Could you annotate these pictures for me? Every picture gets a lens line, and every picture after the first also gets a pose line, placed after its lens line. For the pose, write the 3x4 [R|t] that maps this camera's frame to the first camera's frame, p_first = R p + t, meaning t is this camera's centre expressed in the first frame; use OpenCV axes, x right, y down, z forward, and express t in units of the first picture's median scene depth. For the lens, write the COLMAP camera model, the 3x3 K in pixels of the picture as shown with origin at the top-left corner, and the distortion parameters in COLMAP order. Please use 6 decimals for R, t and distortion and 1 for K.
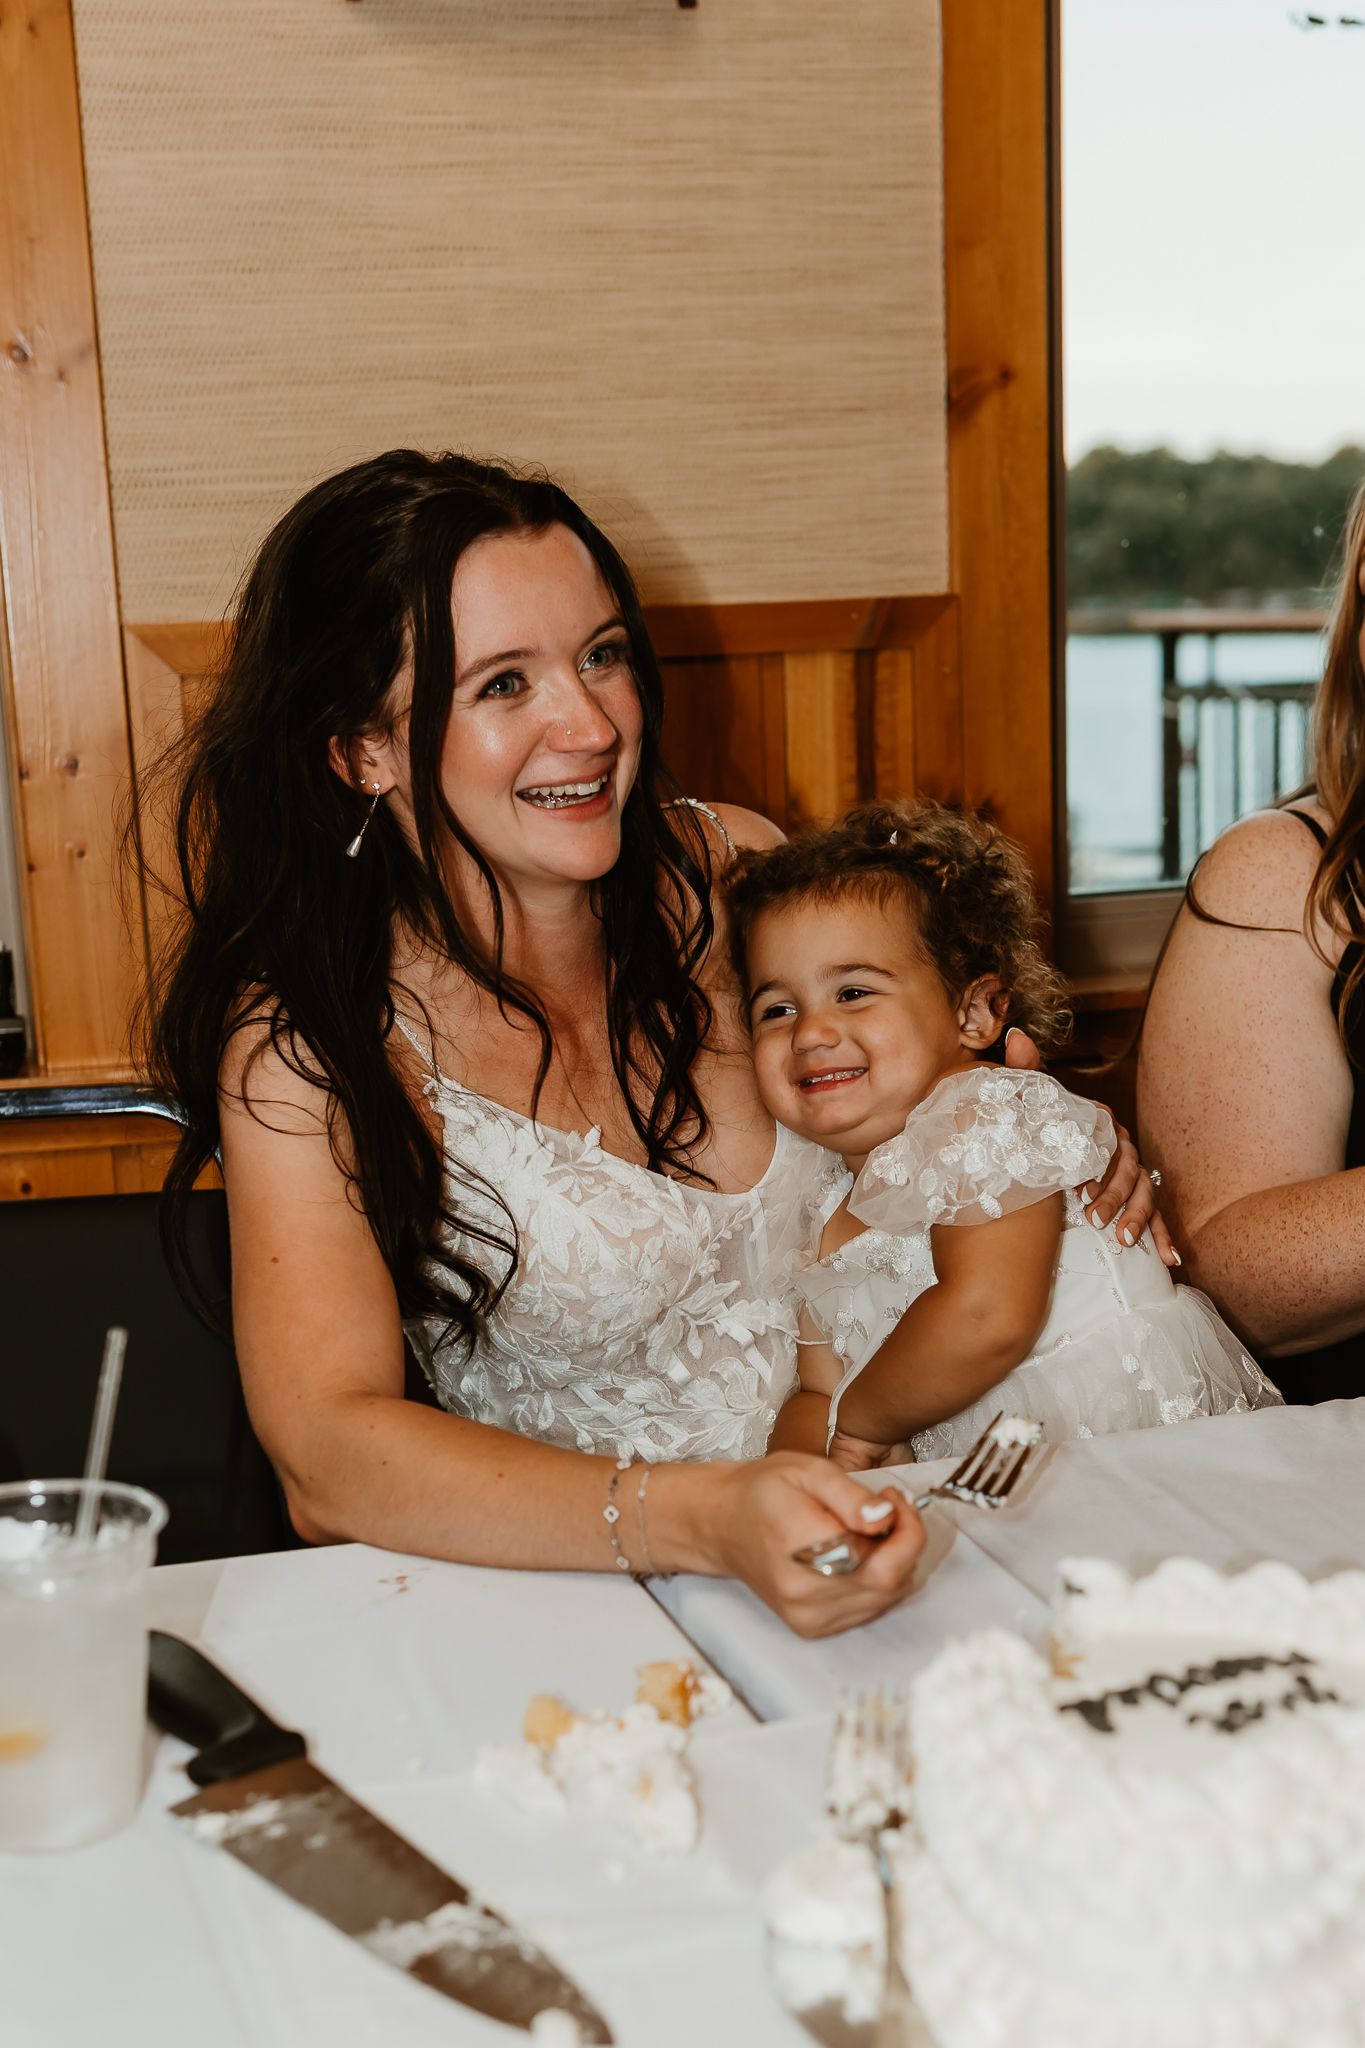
lens RADIAL K [[3007.9, 0, 685.7], [0, 3007.9, 1250.9], [0, 0, 1]] dist [0.018427, 0.079143]
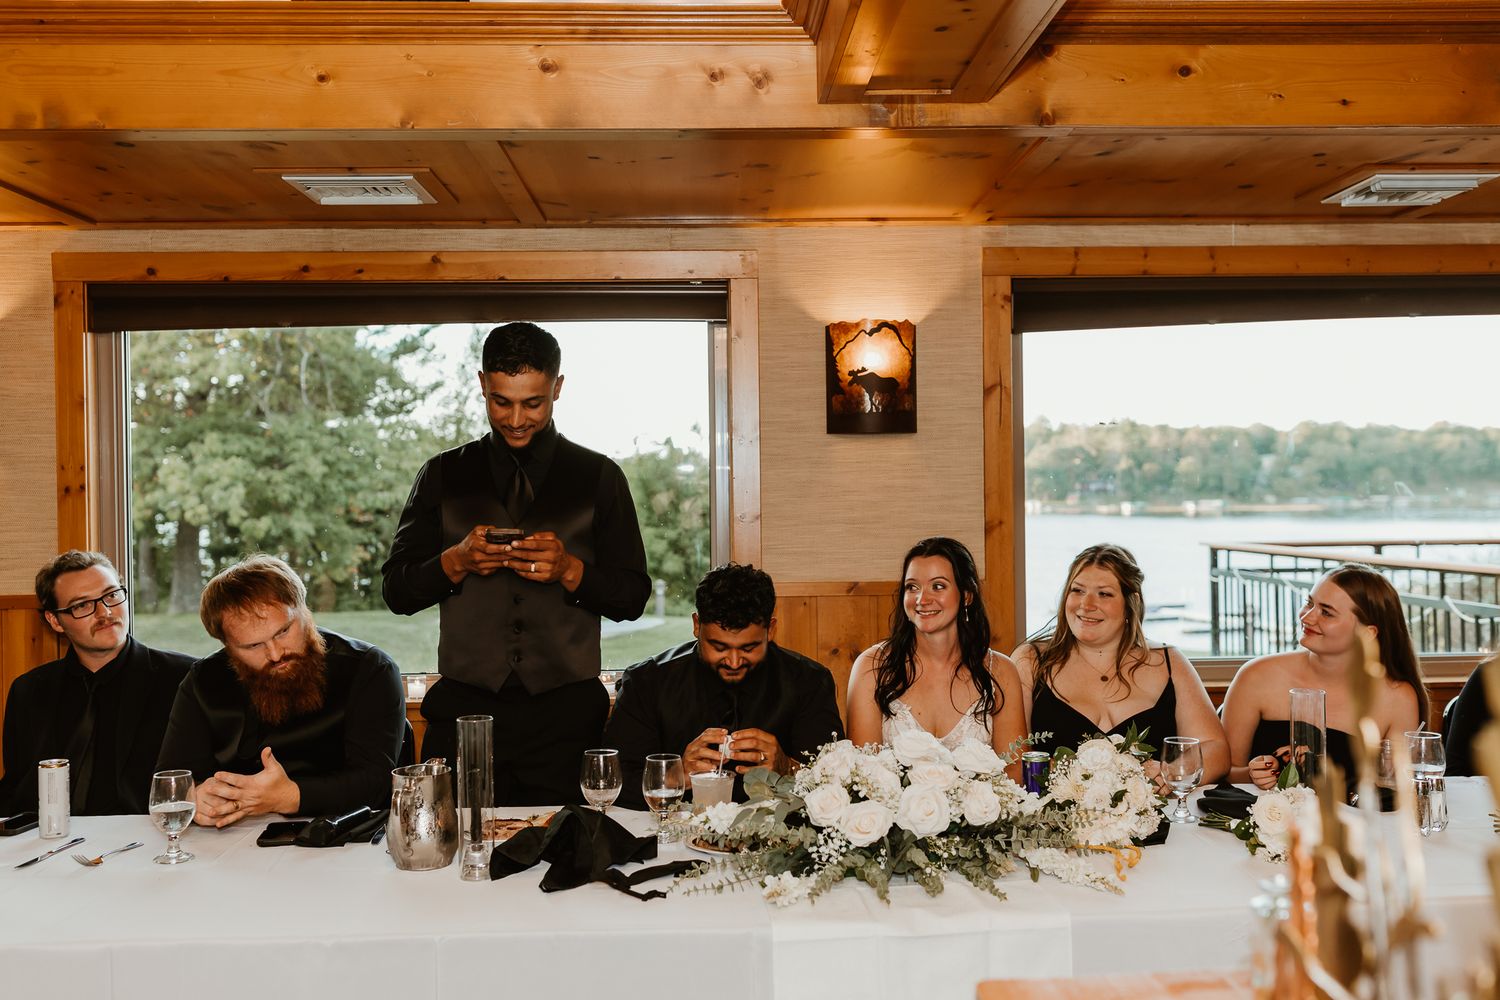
lens RADIAL K [[1448.7, 0, 755.8], [0, 1448.7, 496.9], [0, 0, 1]] dist [0.010153, -0.008400]
pose [[0.973354, 0.021933, -0.228256, 0.227853], [-0.068344, 0.977923, -0.197472, 0.054624], [0.218886, 0.207810, 0.953364, -0.808666]]
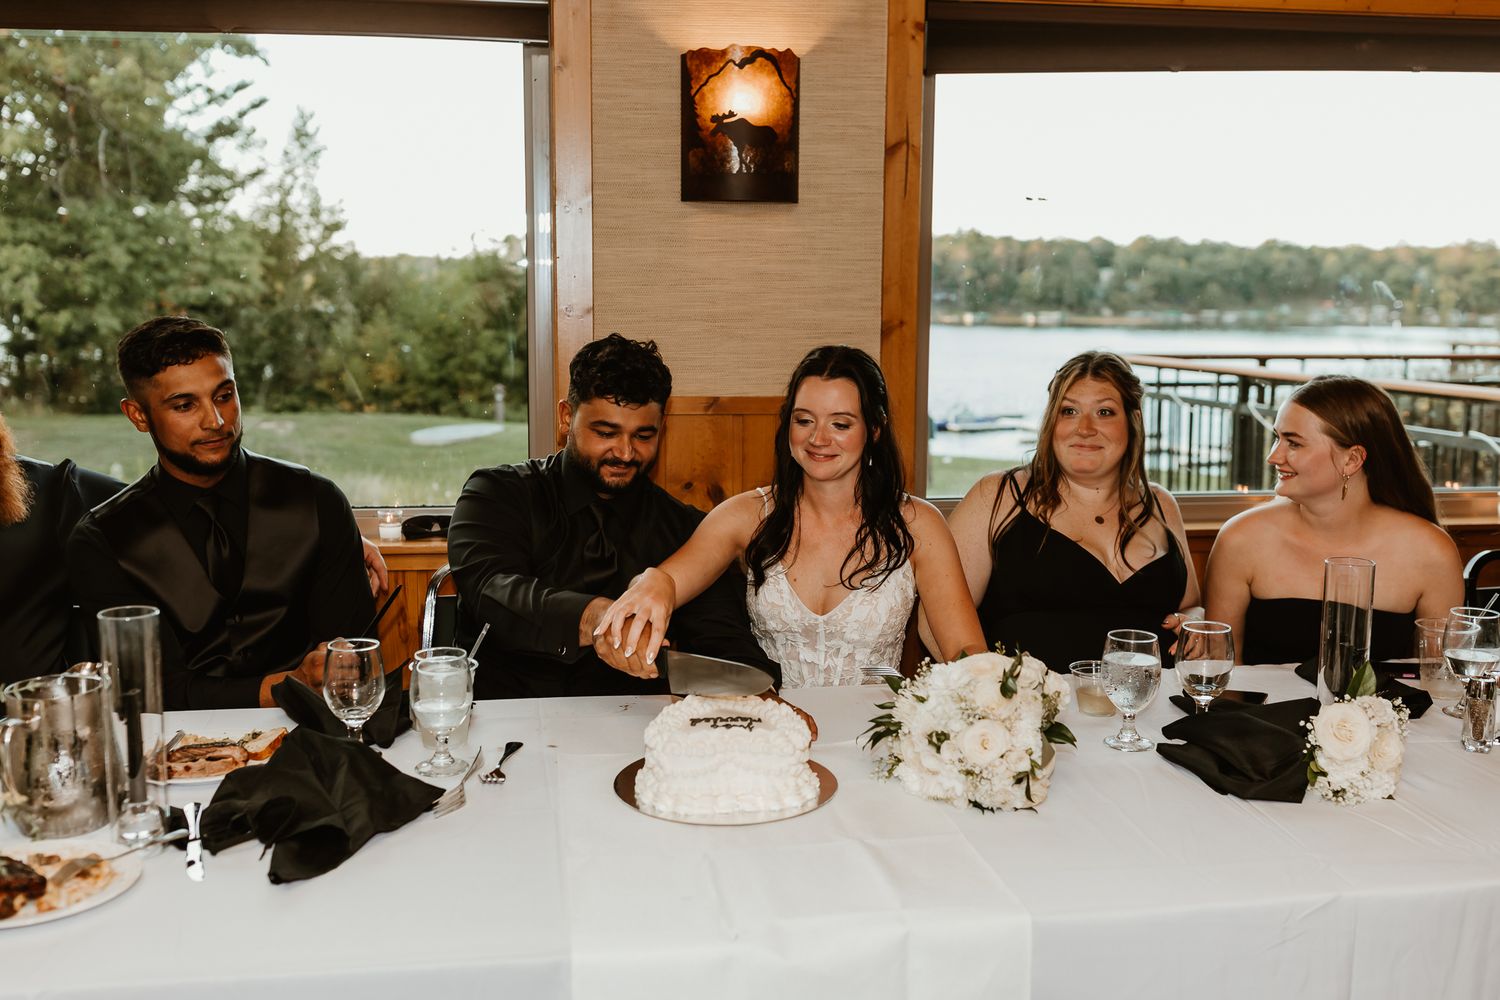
lens RADIAL K [[1448.7, 0, 755.8], [0, 1448.7, 496.9], [0, 0, 1]] dist [0.010153, -0.008400]
pose [[0.991418, 0.056149, -0.118055, 0.146323], [-0.065016, 0.995236, -0.072653, -0.012596], [0.113413, 0.079705, 0.990346, -0.404381]]
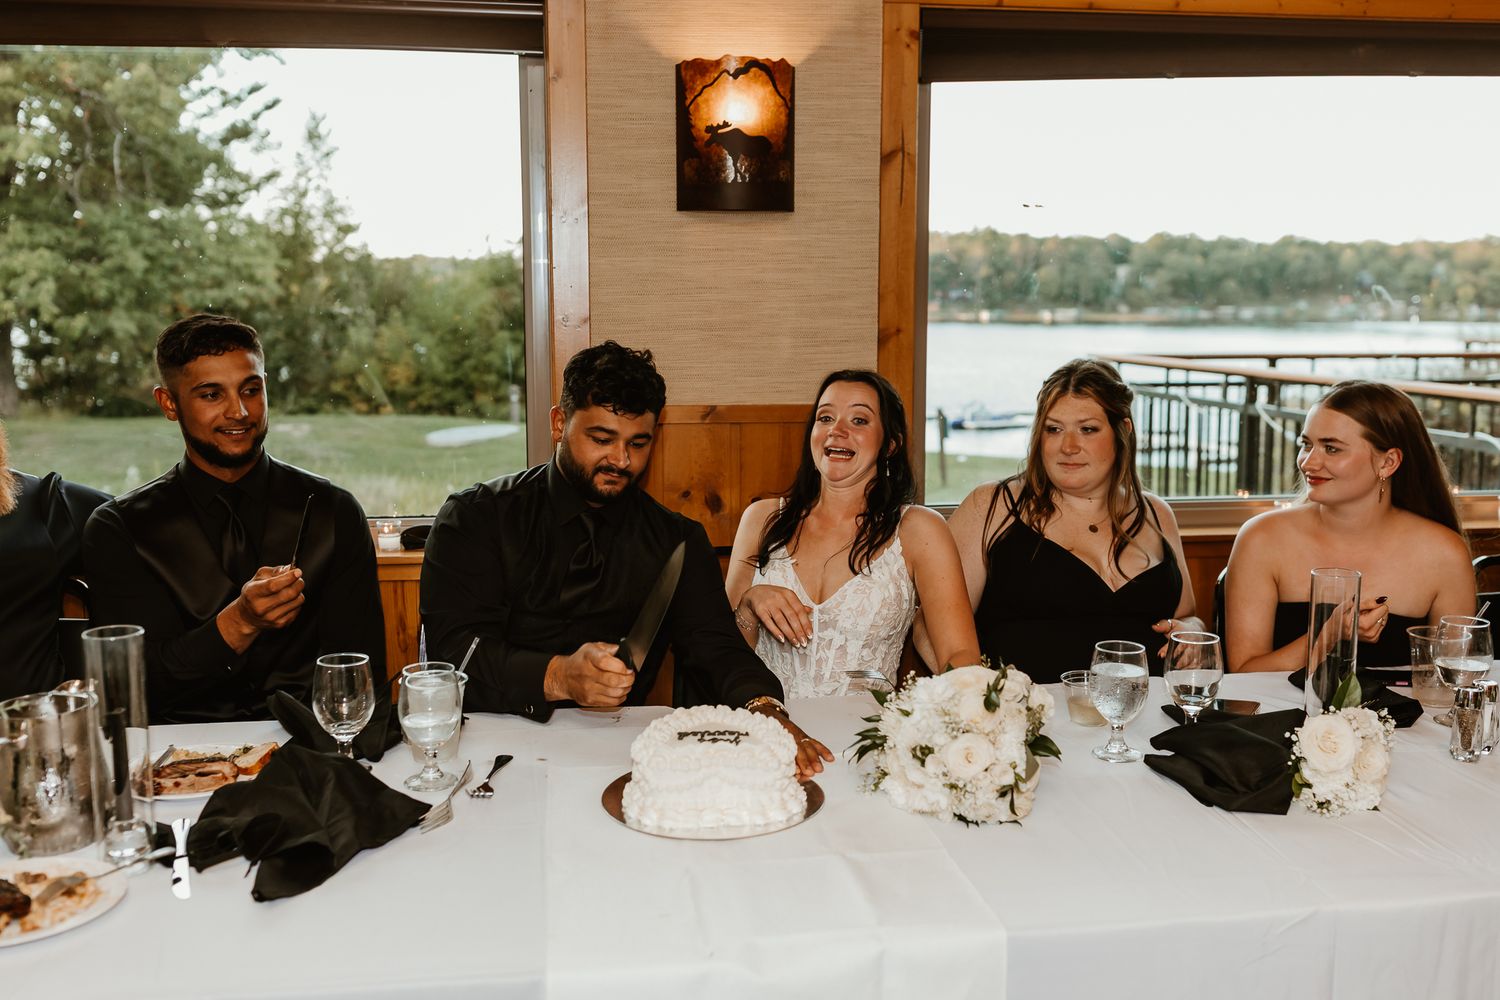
lens RADIAL K [[1449.8, 0, 764.5], [0, 1449.8, 496.2], [0, 0, 1]] dist [0.005581, -0.004736]
pose [[0.990985, 0.051170, -0.123813, 0.165485], [-0.060395, 0.995579, -0.071937, -0.023093], [0.119584, 0.078766, 0.989695, -0.405971]]
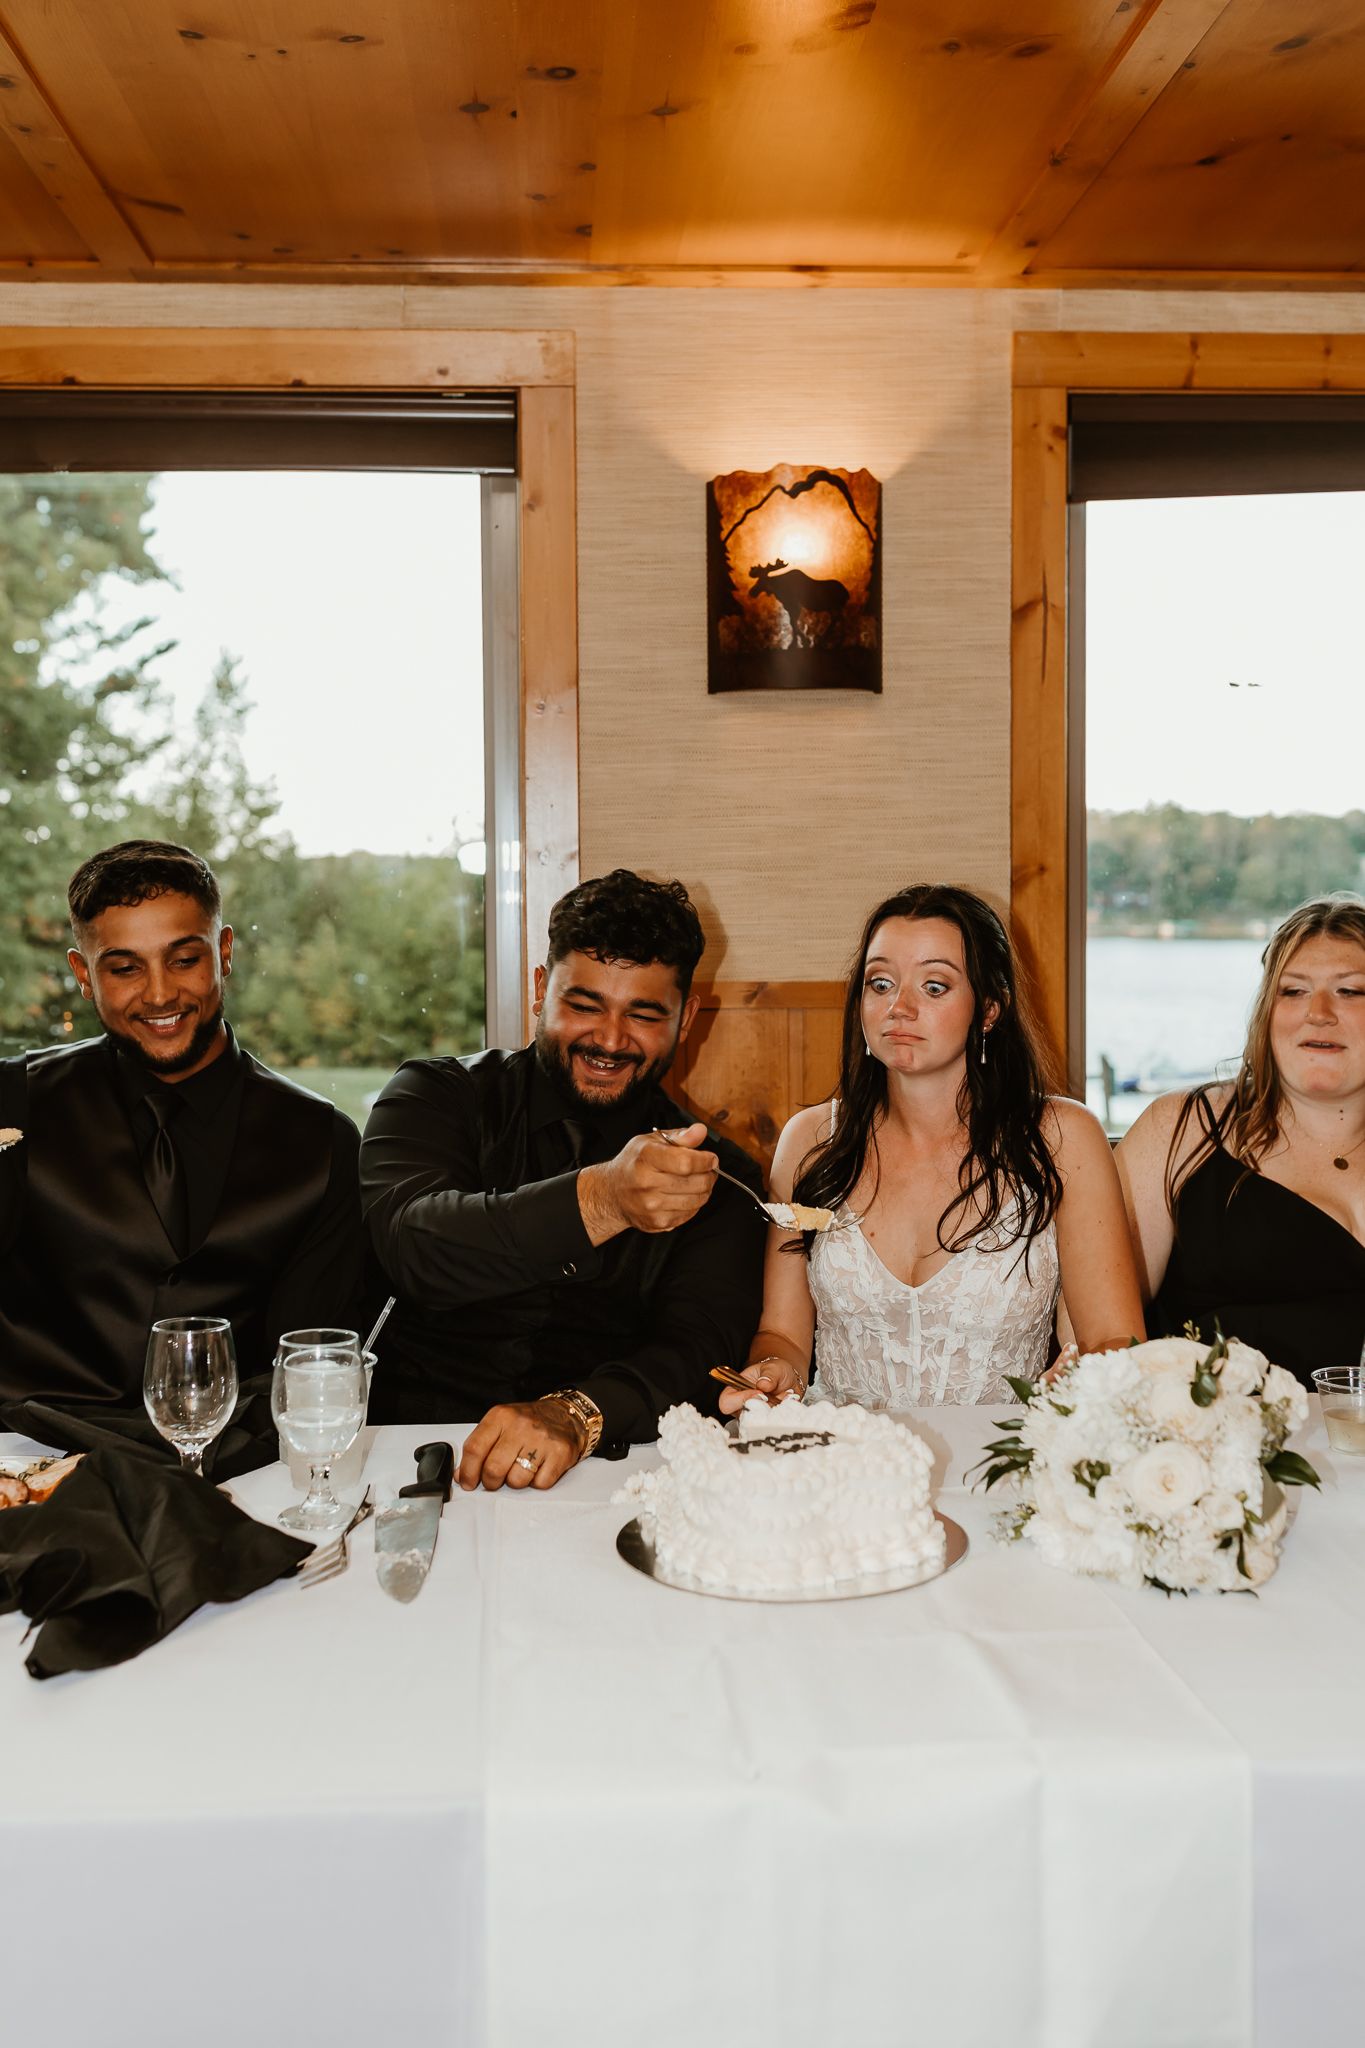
lens RADIAL K [[2083.3, 0, 663.4], [0, 2083.3, 990.9], [0, 0, 1]] dist [0.000588, -0.003448]
pose [[0.976155, 0.034250, -0.214357, 0.164109], [-0.069992, 0.984396, -0.161447, 0.019849], [0.205483, 0.172600, 0.963320, -0.335480]]
